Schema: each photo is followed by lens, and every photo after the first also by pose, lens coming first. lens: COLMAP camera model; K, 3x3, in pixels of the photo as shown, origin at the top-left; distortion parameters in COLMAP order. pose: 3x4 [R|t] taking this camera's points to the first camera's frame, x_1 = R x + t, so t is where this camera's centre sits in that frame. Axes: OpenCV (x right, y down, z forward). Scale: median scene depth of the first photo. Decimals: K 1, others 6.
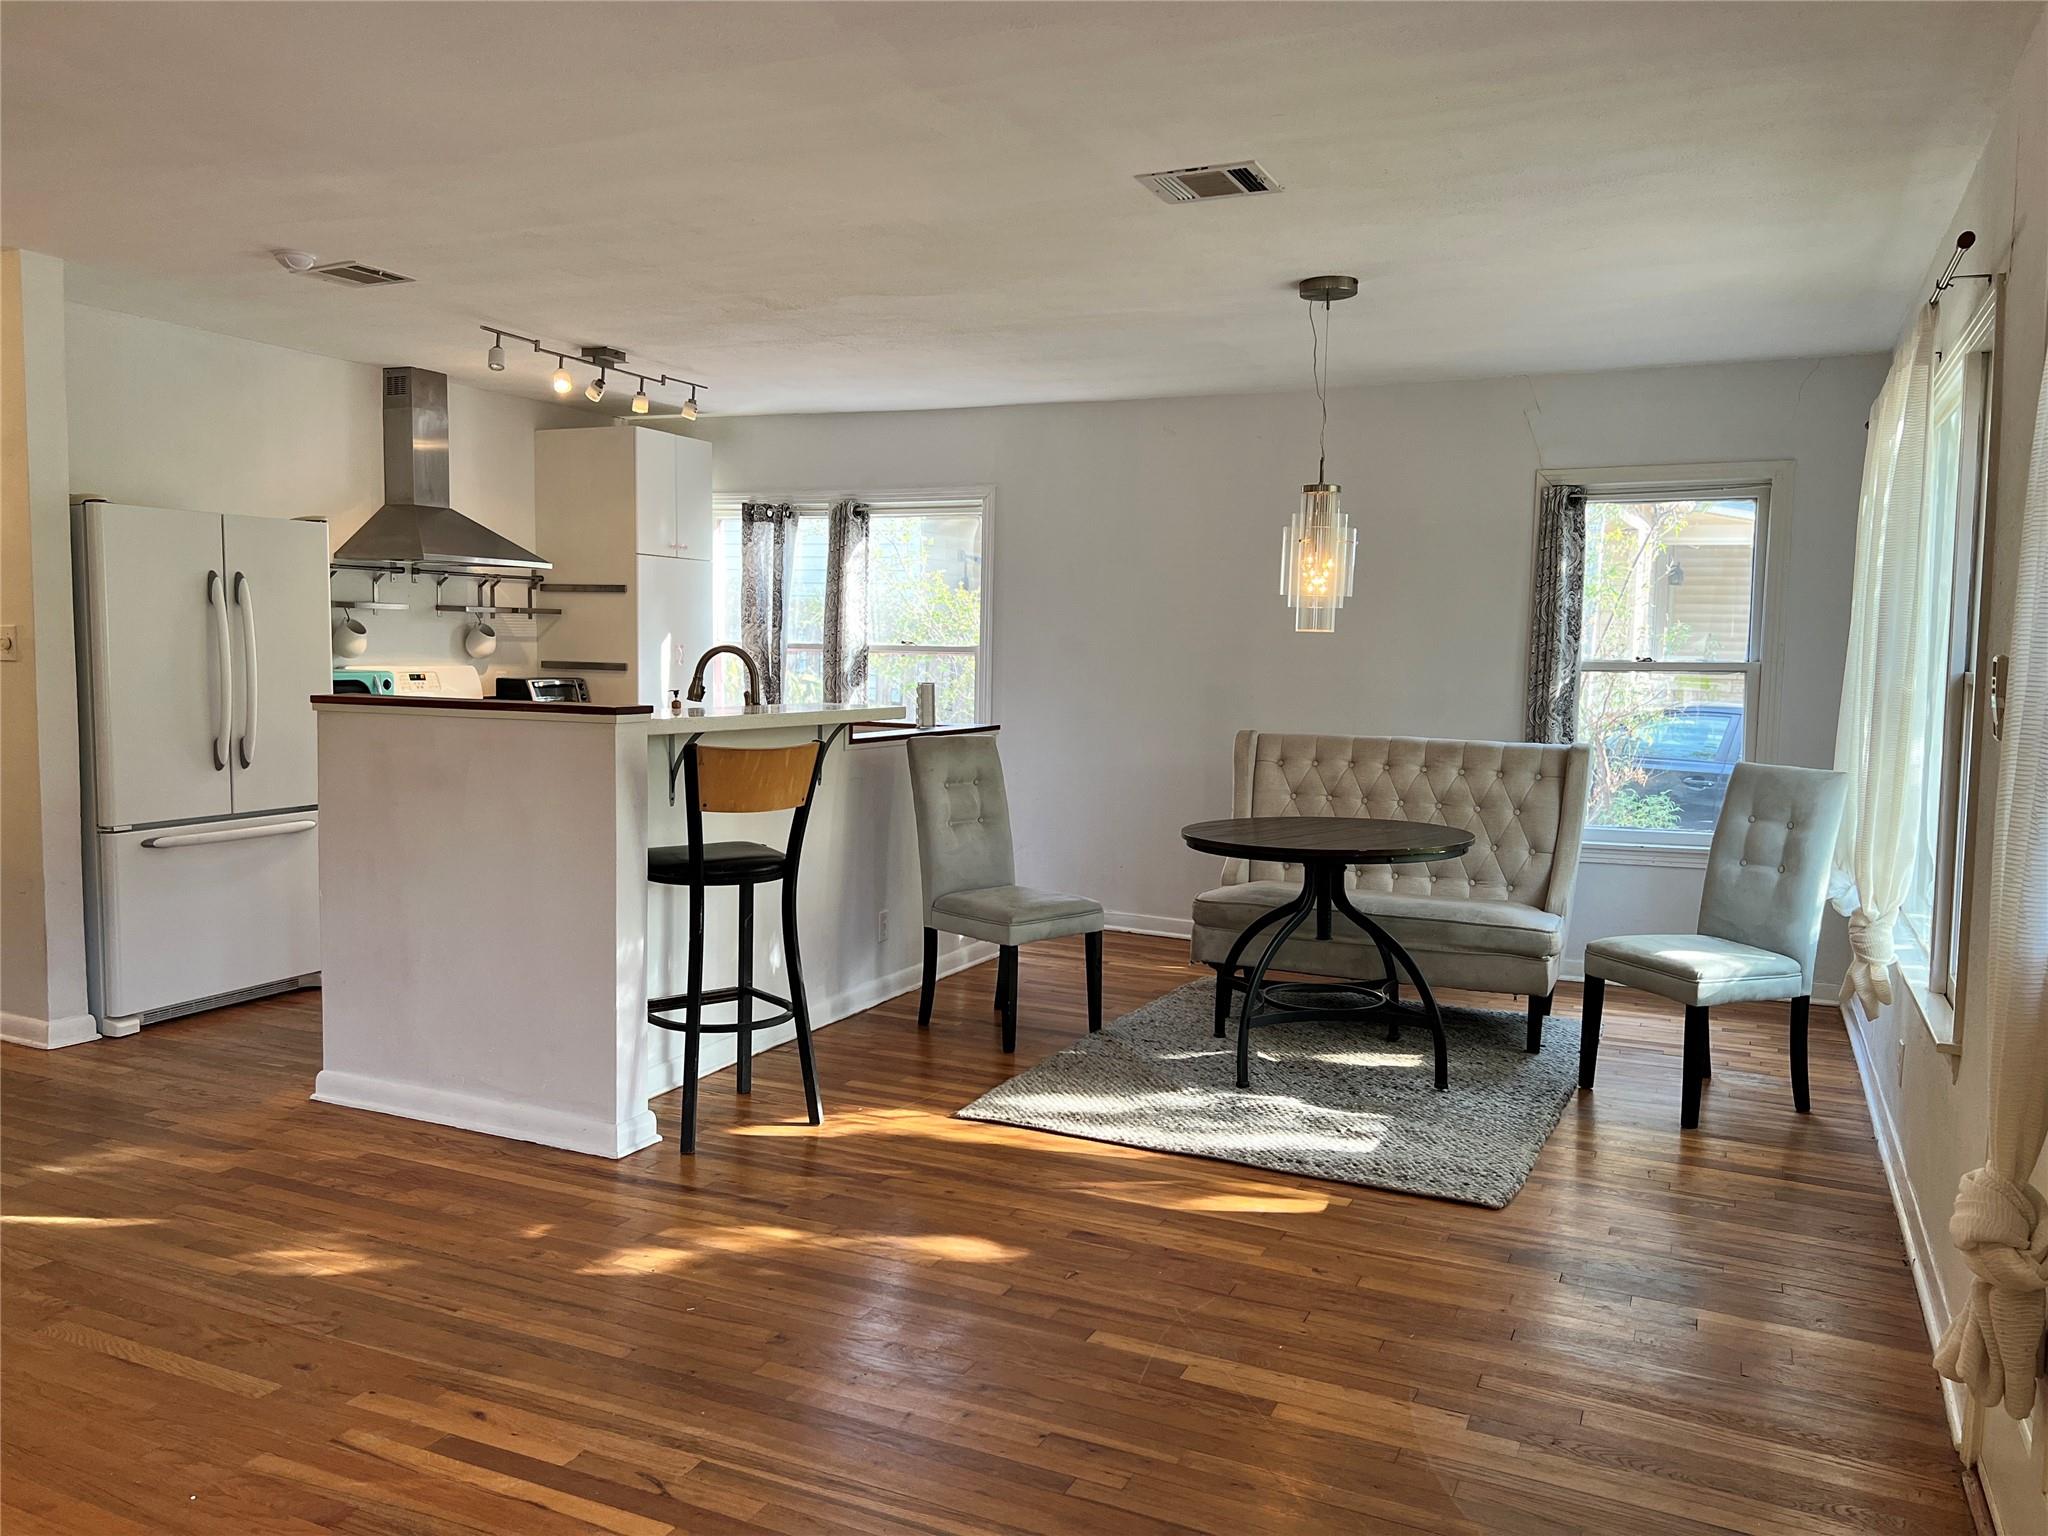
lens RADIAL K [[1542.7, 0, 1024.3], [0, 1542.7, 772.8], [0, 0, 1]] dist [0.095990, -0.185789]
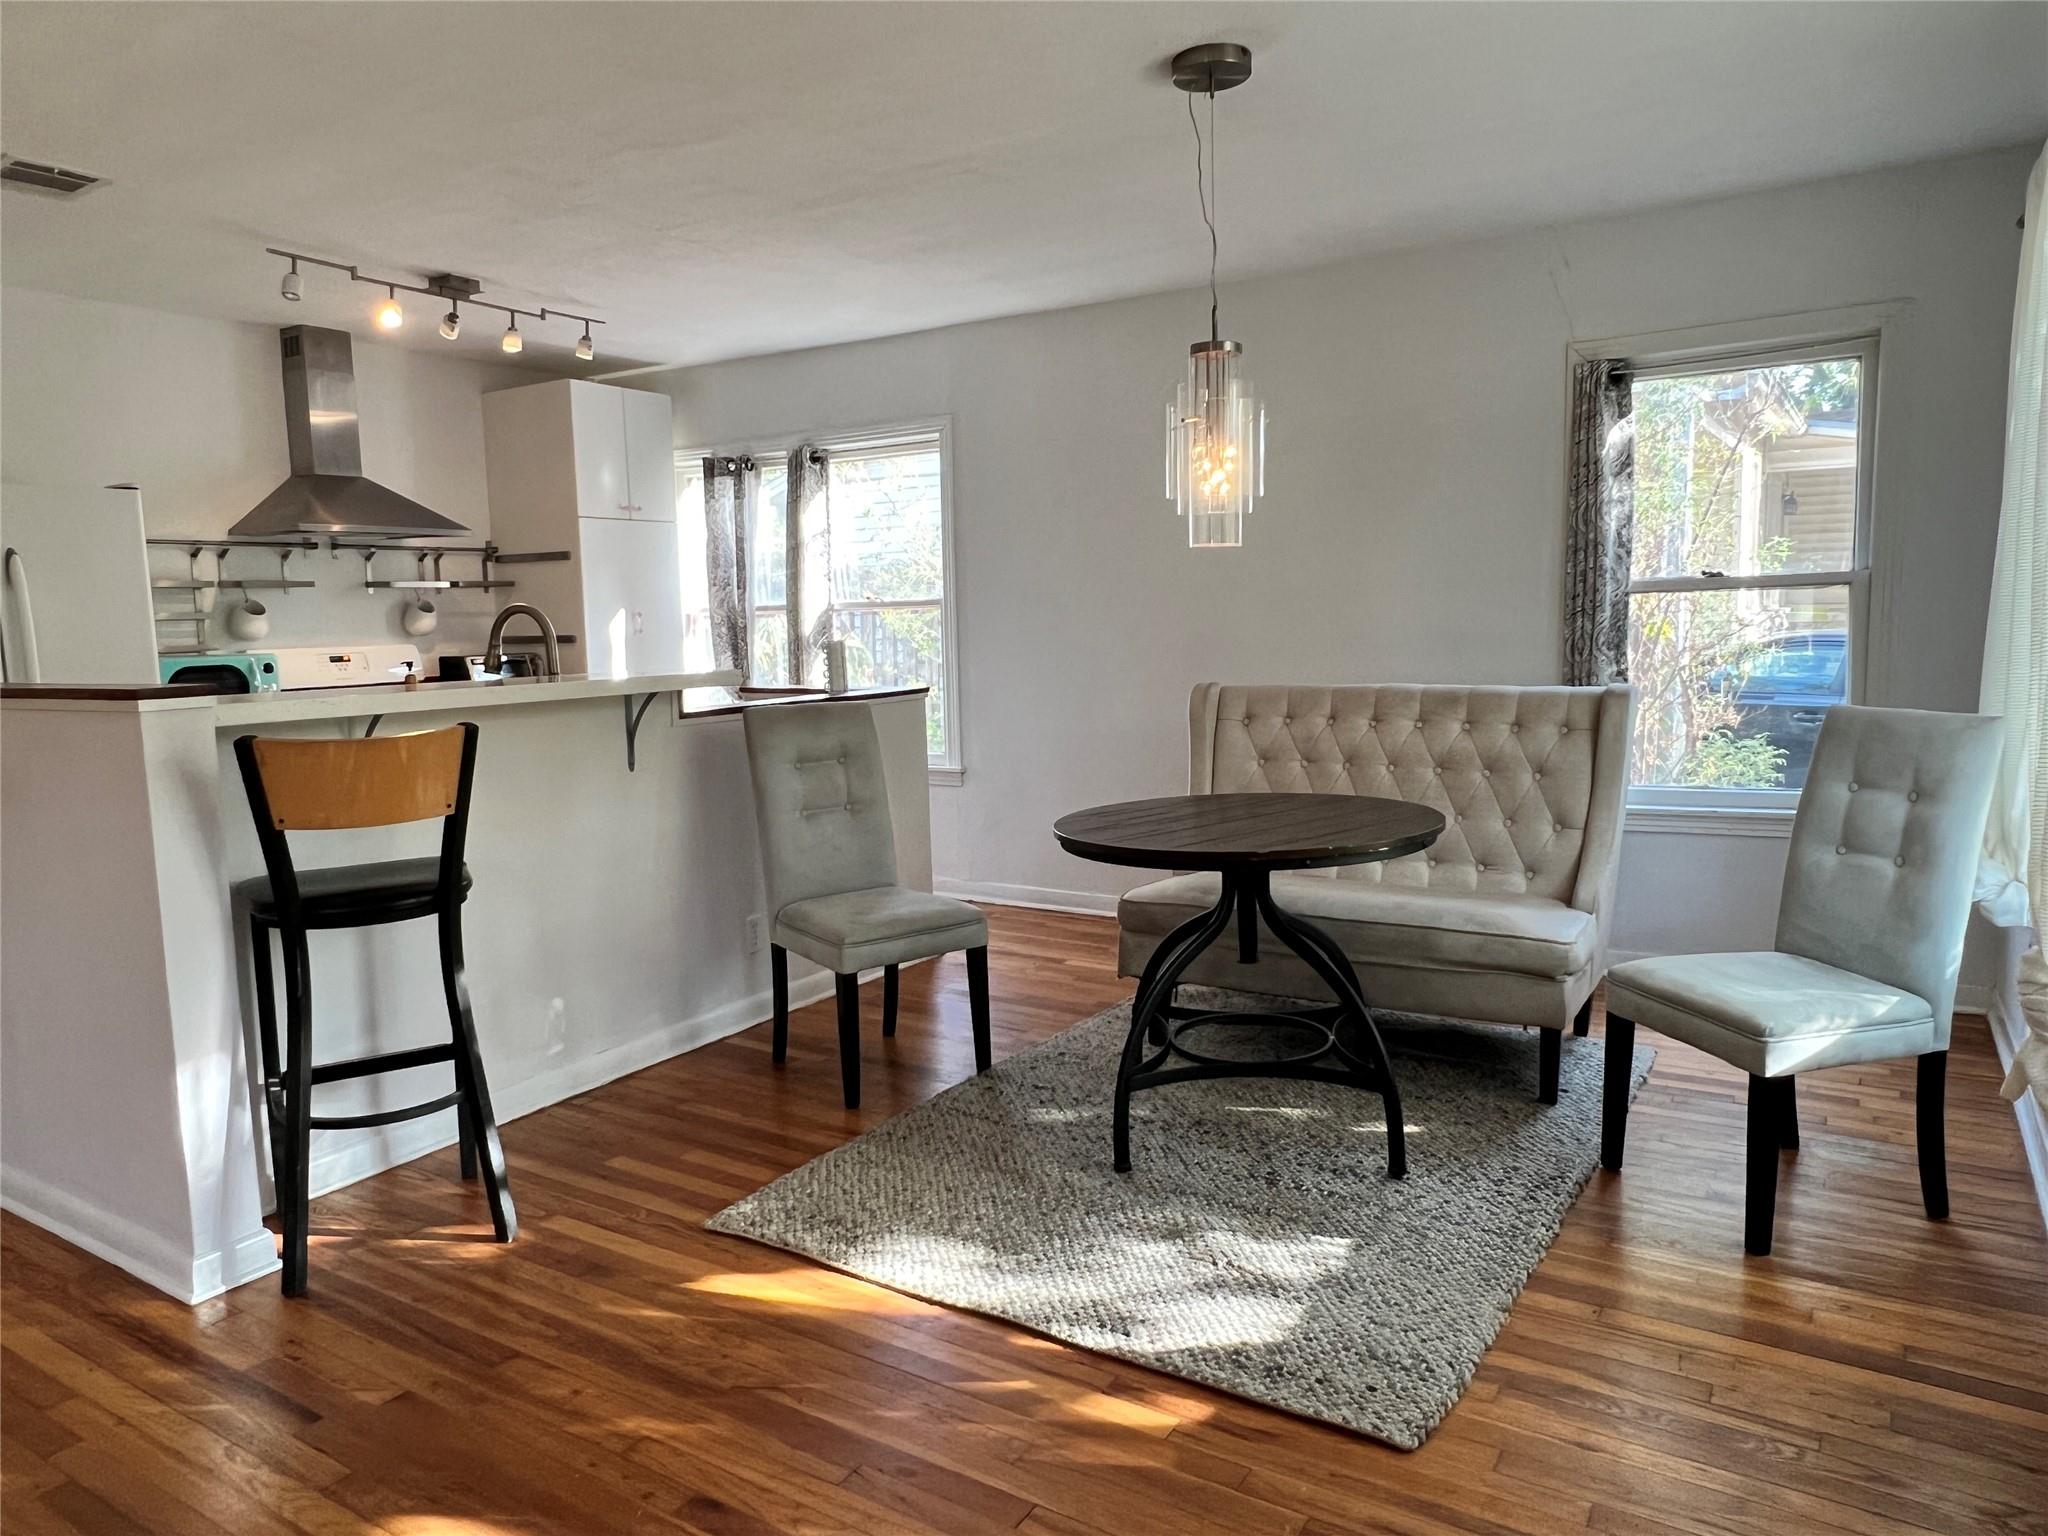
lens RADIAL K [[1335.5, 0, 1020.3], [0, 1335.5, 763.5], [0, 0, 1]] dist [-0.003052, -0.001988]
pose [[0.990081, -0.029147, -0.137443, 0.151210], [0.033197, 0.999077, 0.027262, -0.007804], [0.136521, -0.031554, 0.990135, 0.303036]]
